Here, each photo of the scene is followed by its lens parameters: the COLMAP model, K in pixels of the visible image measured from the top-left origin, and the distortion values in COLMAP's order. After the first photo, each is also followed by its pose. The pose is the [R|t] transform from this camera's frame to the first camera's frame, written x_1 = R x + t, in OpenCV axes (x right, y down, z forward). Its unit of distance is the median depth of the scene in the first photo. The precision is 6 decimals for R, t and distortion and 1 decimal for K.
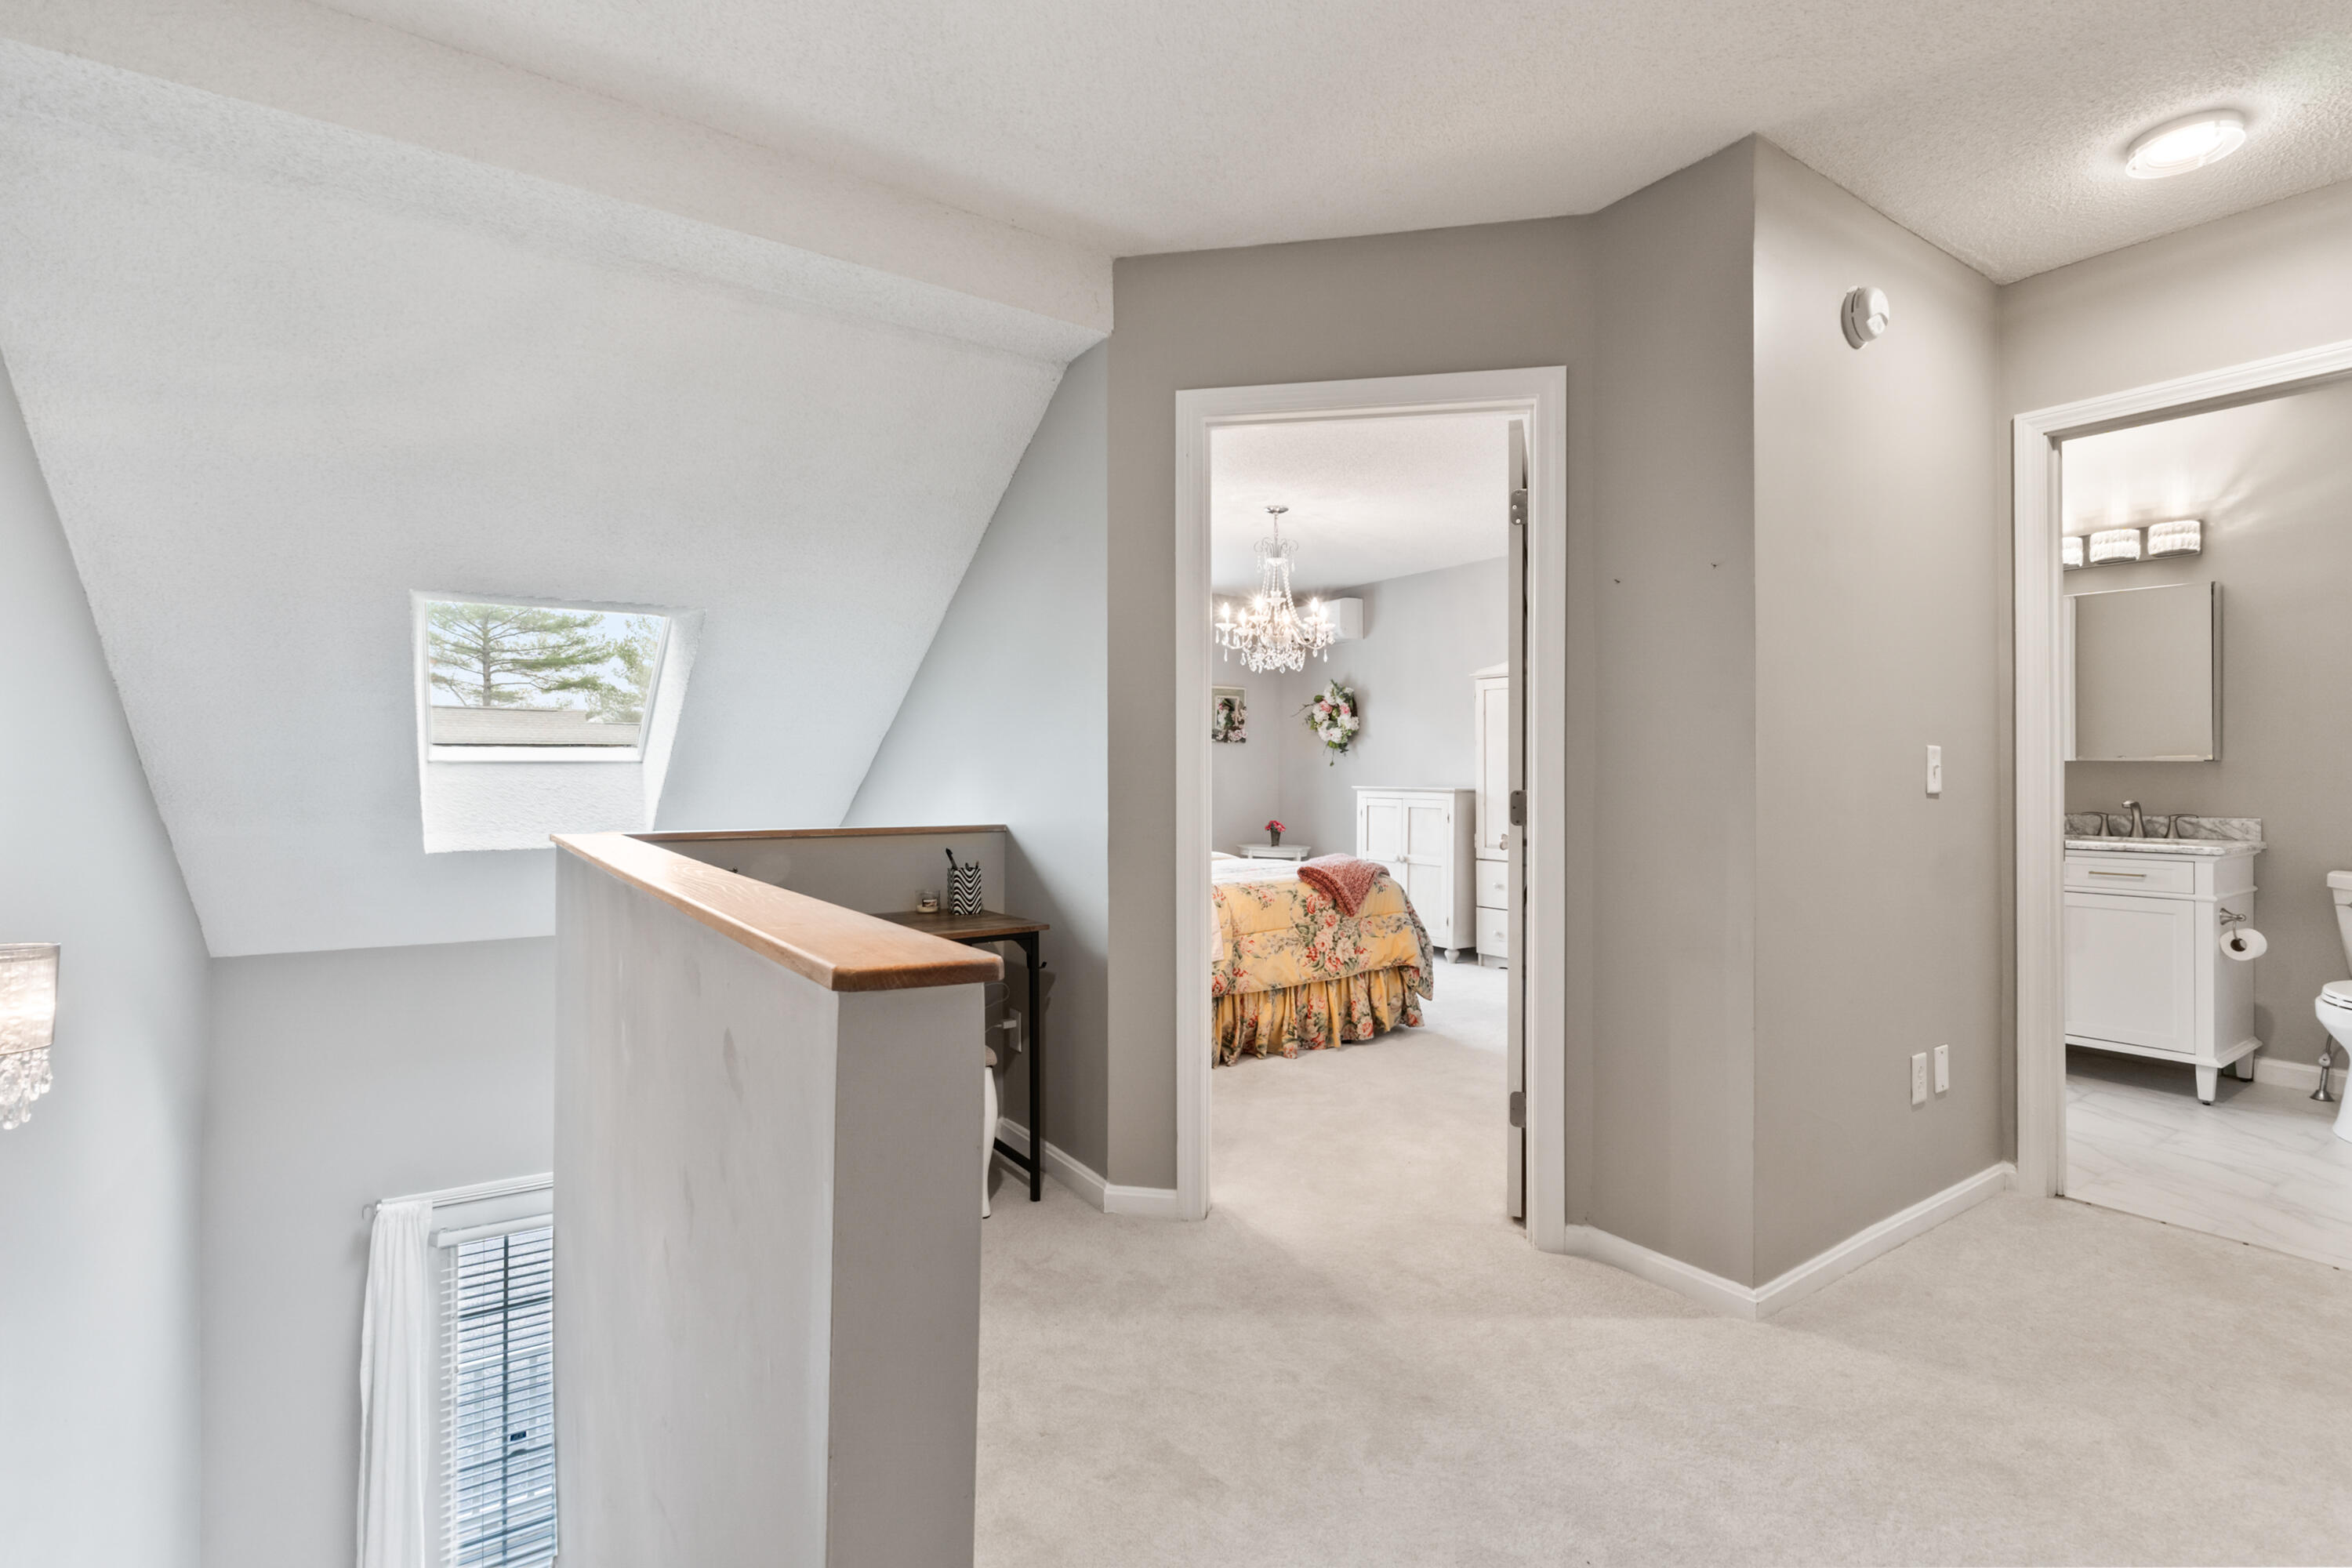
lens RADIAL K [[1123.3, 0, 1168.0], [0, 1123.3, 772.1], [0, 0, 1]] dist [0.001245, 0.000004]
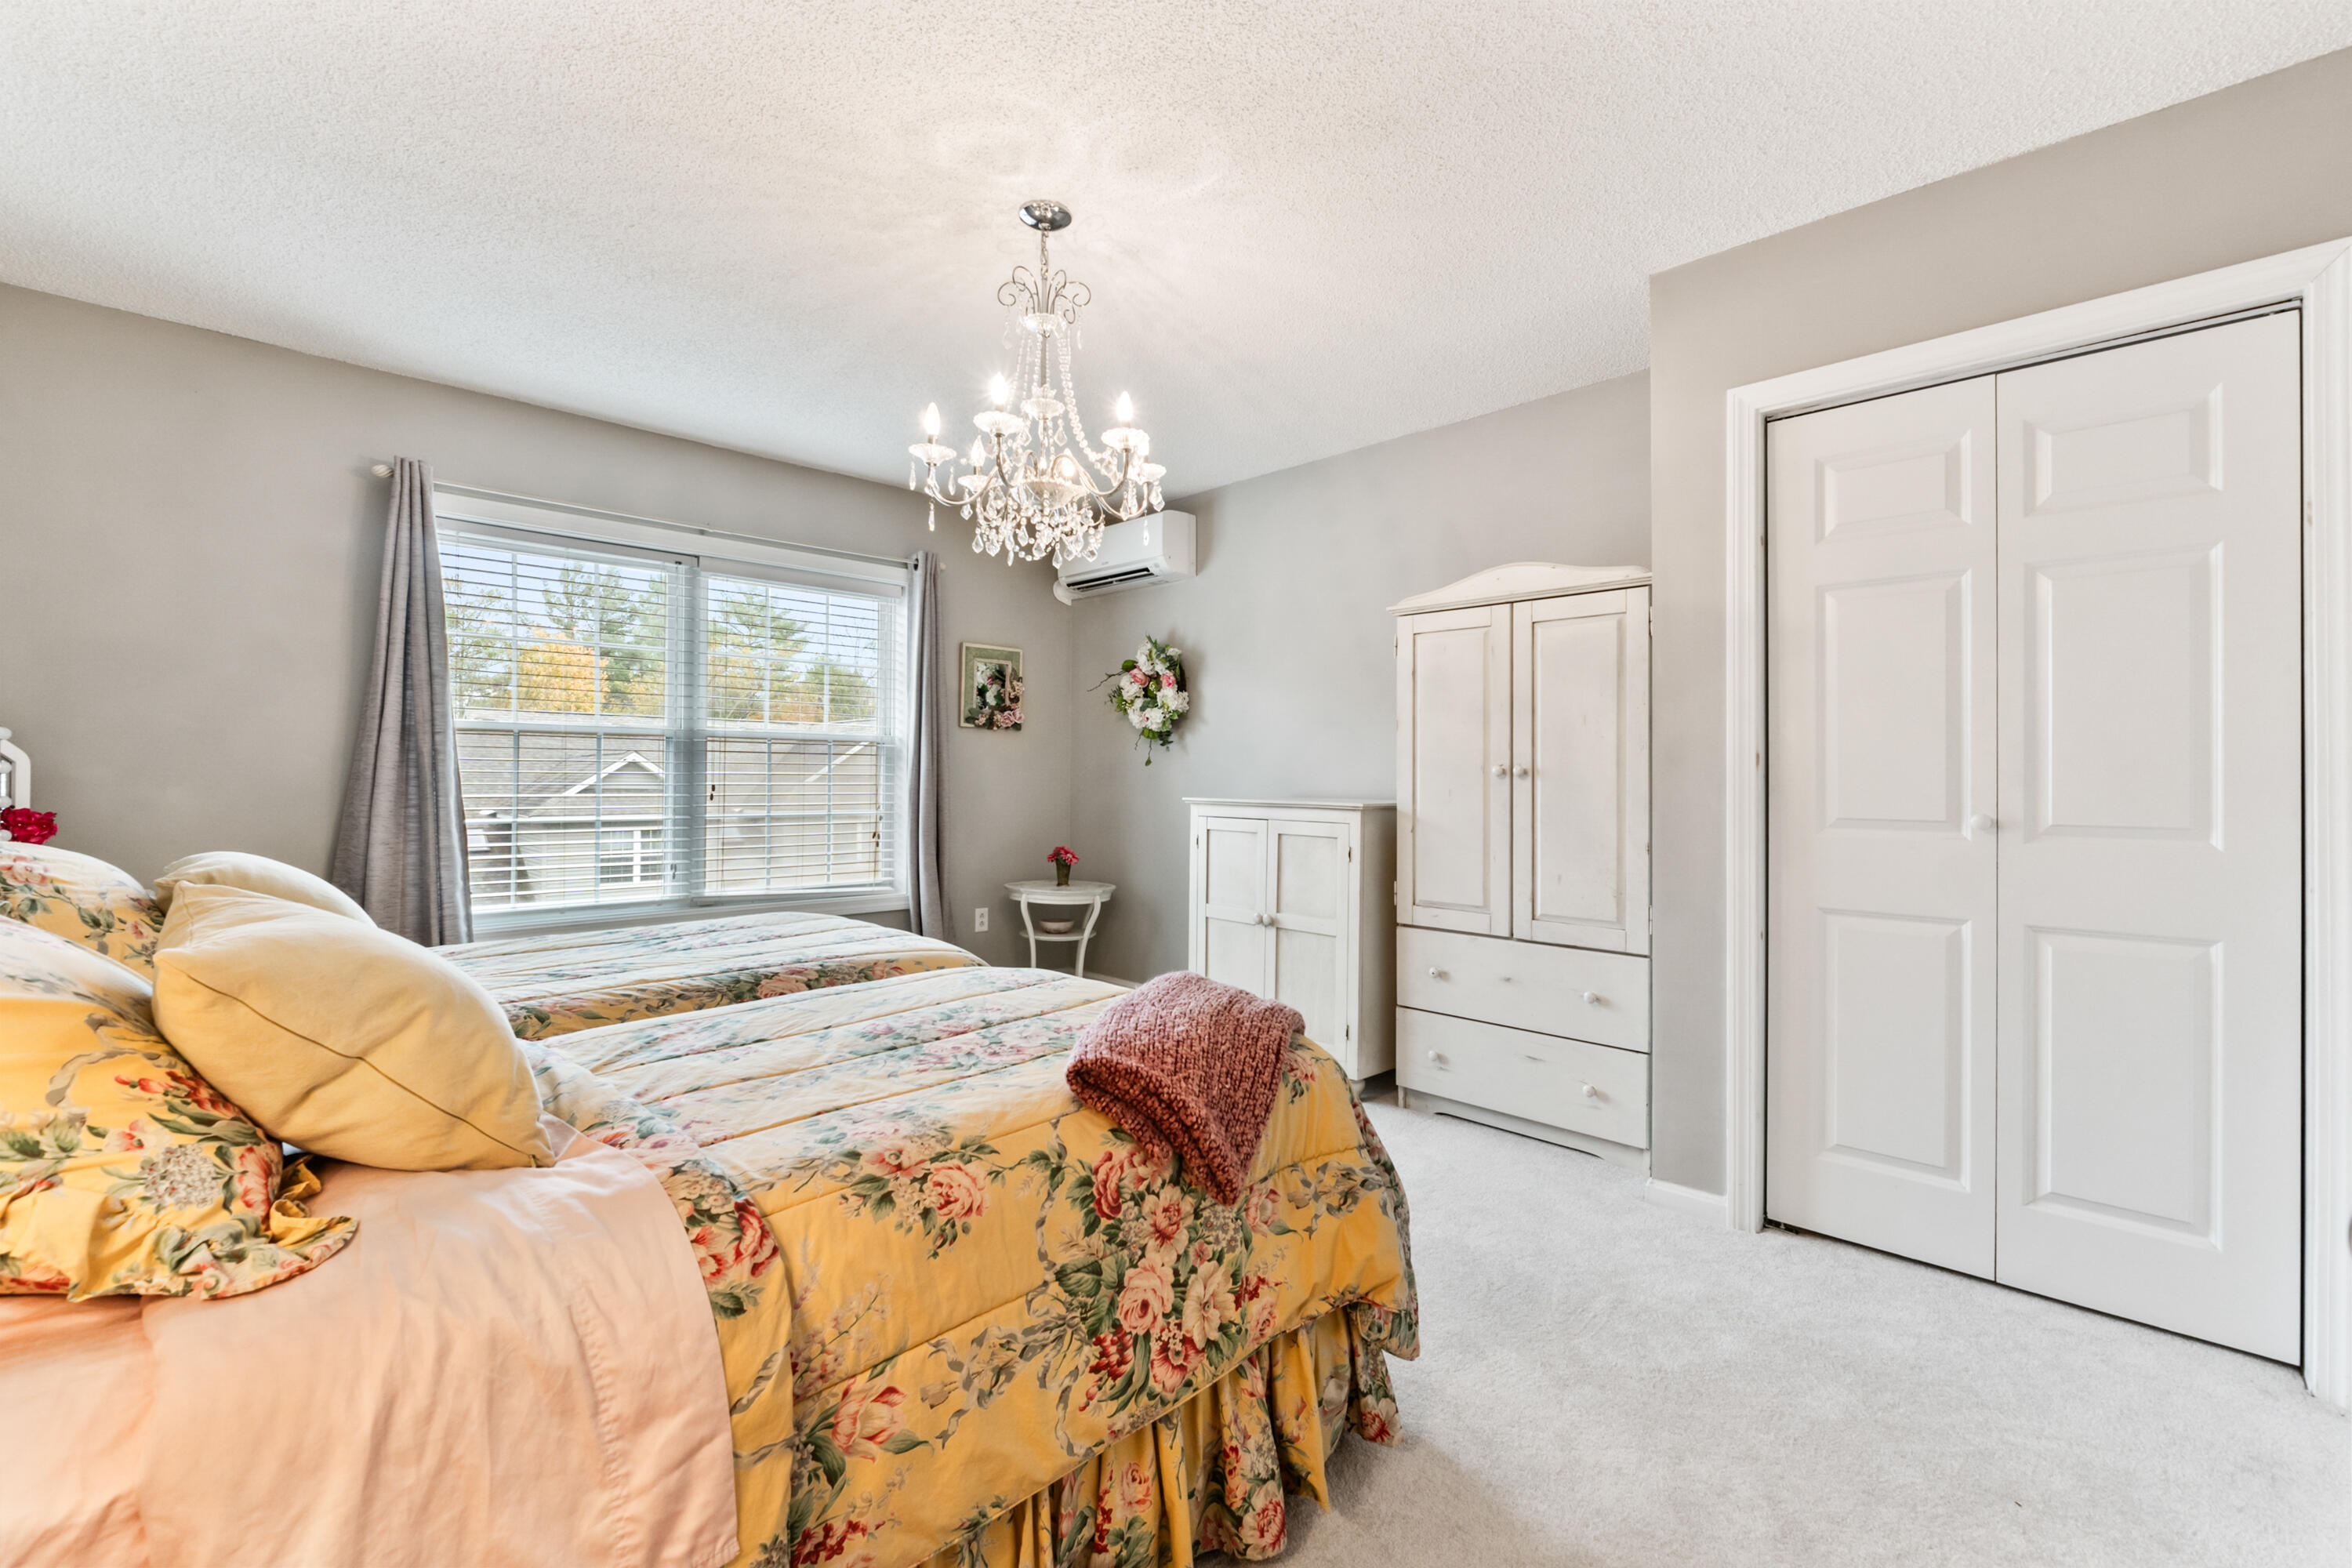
lens RADIAL K [[996.5, 0, 1175.9], [0, 996.5, 775.2], [0, 0, 1]] dist [-0.012414, 0.000064]
pose [[0.983257, 0.006353, 0.182115, 0.089665], [-0.006110, 0.999980, -0.001897, 0.002180], [-0.182123, 0.000753, 0.983275, 0.683616]]
